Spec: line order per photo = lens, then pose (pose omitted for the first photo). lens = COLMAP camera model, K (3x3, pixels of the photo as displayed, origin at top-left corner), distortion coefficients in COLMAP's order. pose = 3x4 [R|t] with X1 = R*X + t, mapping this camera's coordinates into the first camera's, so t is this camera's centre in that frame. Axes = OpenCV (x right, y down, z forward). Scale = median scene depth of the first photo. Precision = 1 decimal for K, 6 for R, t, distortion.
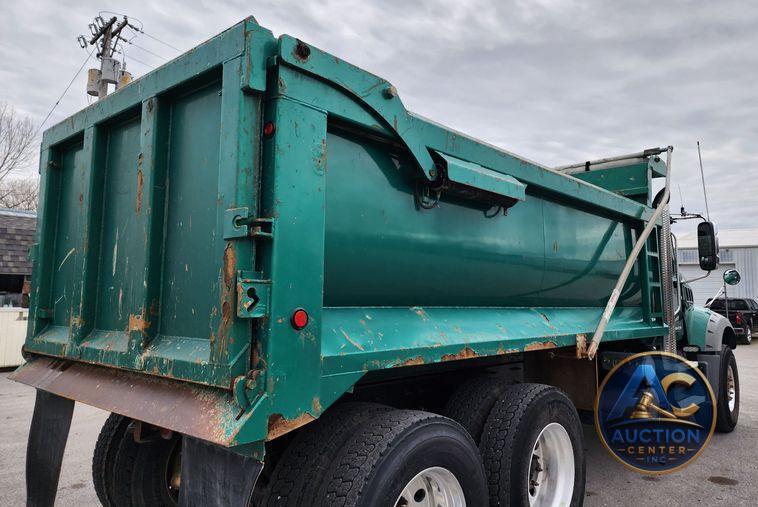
lens RADIAL K [[586.8, 0, 409.0], [0, 586.8, 231.2], [0, 0, 1]] dist [0.068875, -0.021069]
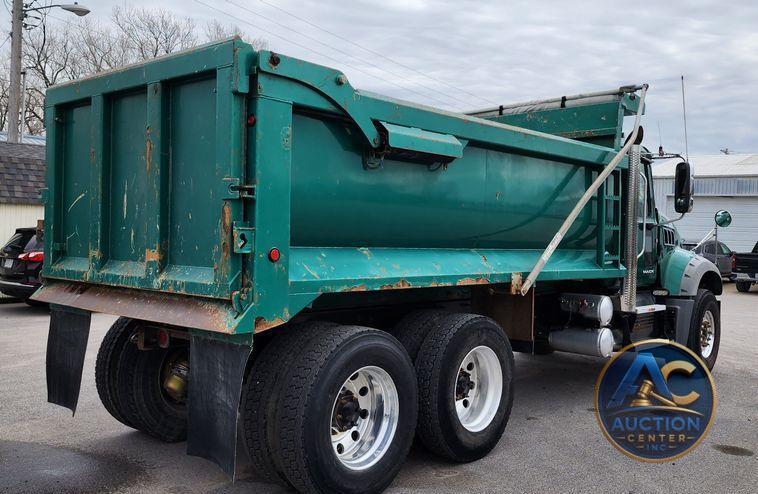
lens RADIAL K [[760.7, 0, 362.1], [0, 760.7, 243.1], [0, 0, 1]] dist [0.145817, 0.000000]
pose [[0.999152, 0.015154, -0.038285, 0.075816], [-0.010268, 0.992137, 0.124733, -0.086214], [0.039875, -0.124234, 0.991451, -0.632385]]
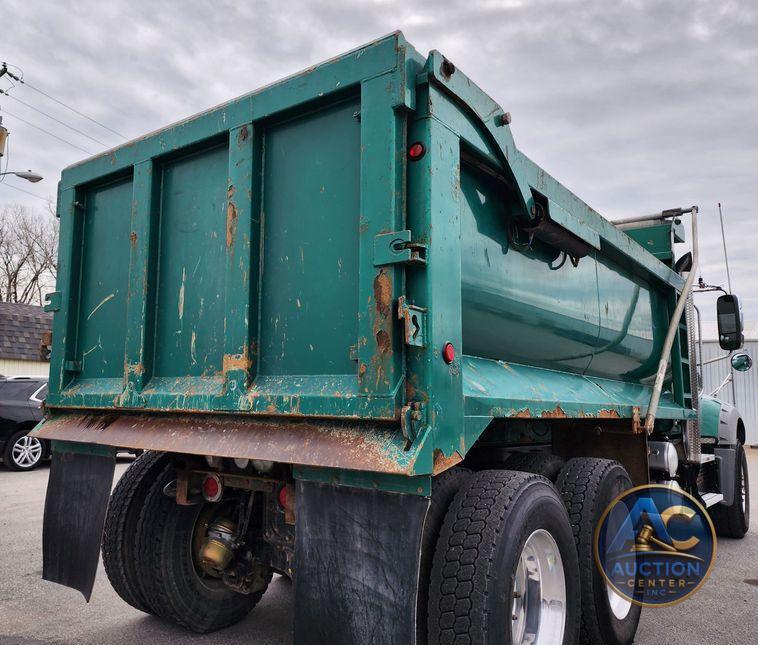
lens RADIAL K [[681.8, 0, 287.0], [0, 681.8, 317.4], [0, 0, 1]] dist [0.123943, -0.104336]
pose [[0.999891, 0.014694, 0.001738, -0.338257], [-0.014680, 0.999859, -0.008186, 0.079974], [-0.001858, 0.008160, 0.999965, -0.072789]]
